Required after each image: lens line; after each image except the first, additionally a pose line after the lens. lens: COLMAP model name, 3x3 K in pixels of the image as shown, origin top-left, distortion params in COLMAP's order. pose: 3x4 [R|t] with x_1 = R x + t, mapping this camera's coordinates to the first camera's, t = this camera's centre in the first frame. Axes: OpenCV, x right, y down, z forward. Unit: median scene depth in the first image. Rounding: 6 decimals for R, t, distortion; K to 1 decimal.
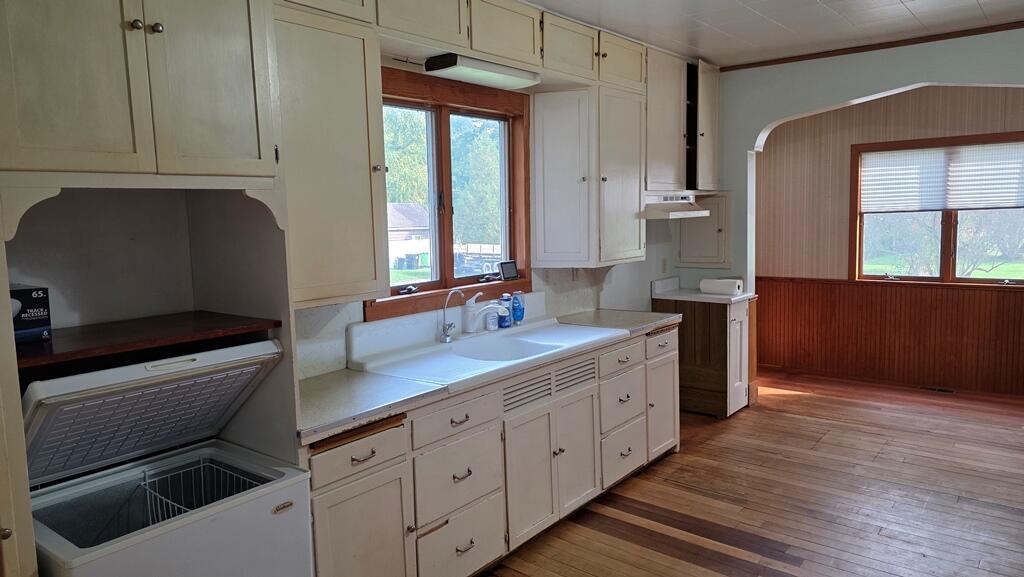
lens RADIAL K [[692.2, 0, 512.0], [0, 692.2, 288.5], [0, 0, 1]] dist [0.001213, -0.039884]
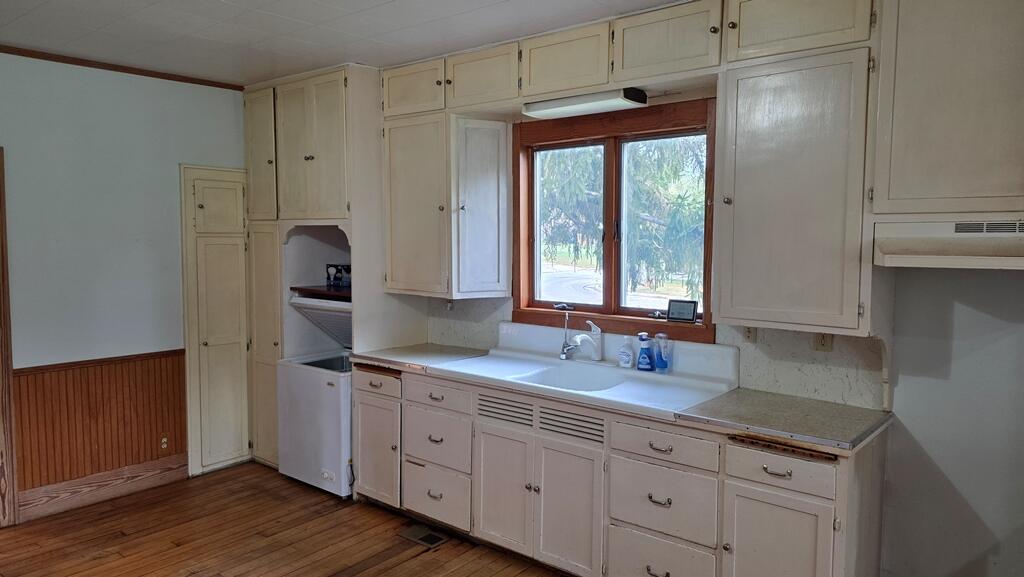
lens RADIAL K [[692.2, 0, 517.6], [0, 692.2, 298.1], [0, 0, 1]] dist [0.059965, -0.041348]
pose [[-0.025031, 0.119954, -0.992464, 1.032150], [-0.114521, 0.985895, 0.122048, -0.150149], [0.993105, 0.116713, -0.010941, 0.974279]]
